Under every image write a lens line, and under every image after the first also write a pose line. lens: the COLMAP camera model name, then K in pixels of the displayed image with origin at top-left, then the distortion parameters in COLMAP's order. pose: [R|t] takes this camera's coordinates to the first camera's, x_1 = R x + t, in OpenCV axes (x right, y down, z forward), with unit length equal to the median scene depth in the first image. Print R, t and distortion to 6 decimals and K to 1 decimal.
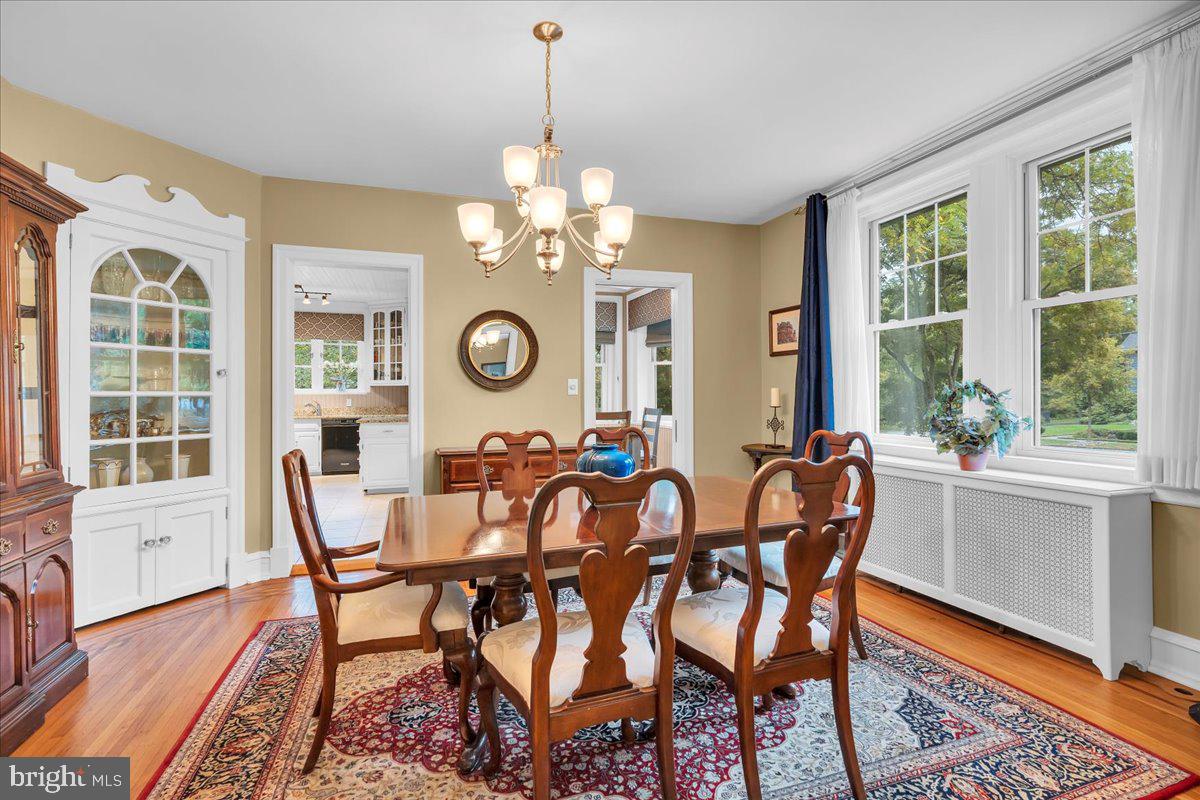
lens RADIAL K [[548.9, 0, 597.2], [0, 548.9, 398.0], [0, 0, 1]] dist [-0.002695, 0.002356]
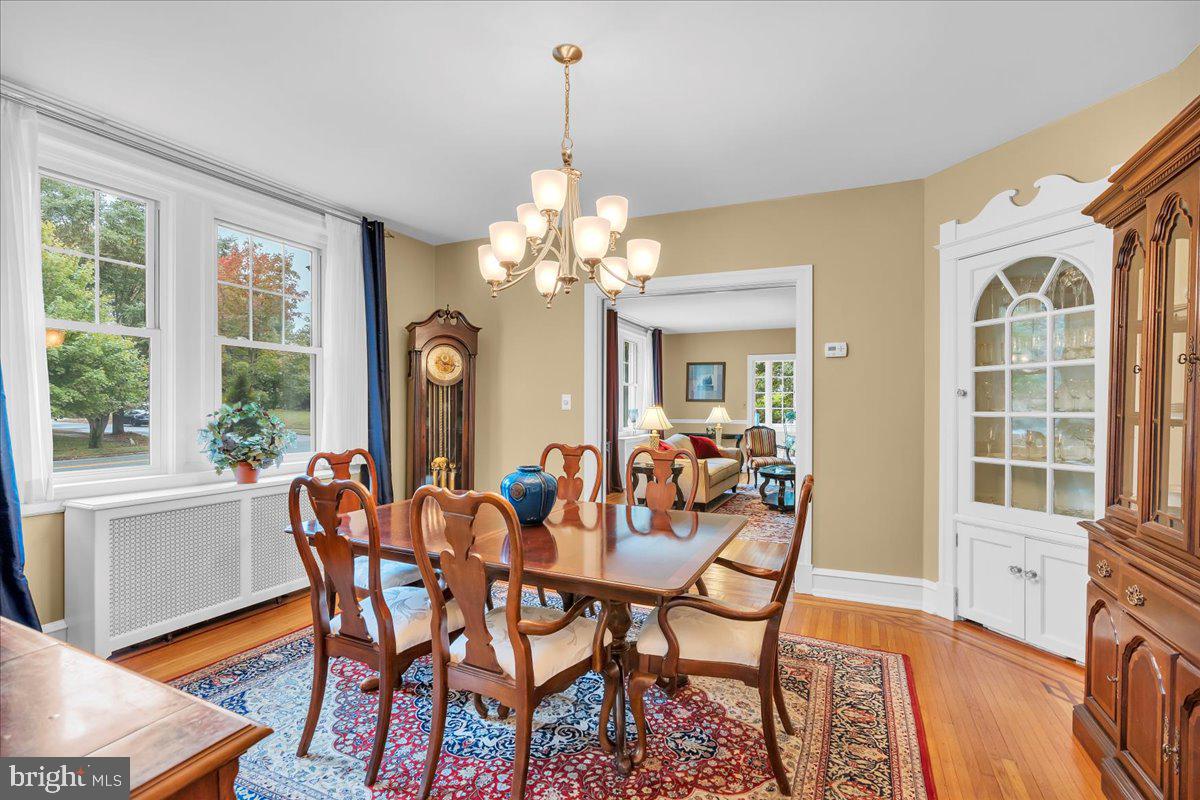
lens RADIAL K [[548.9, 0, 597.9], [0, 548.9, 409.8], [0, 0, 1]] dist [-0.002695, 0.002356]
pose [[-0.719246, -0.001626, 0.694754, -0.946332], [-0.000428, 0.999998, 0.001897, -0.032947], [-0.694756, 0.001067, -0.719245, 1.929062]]
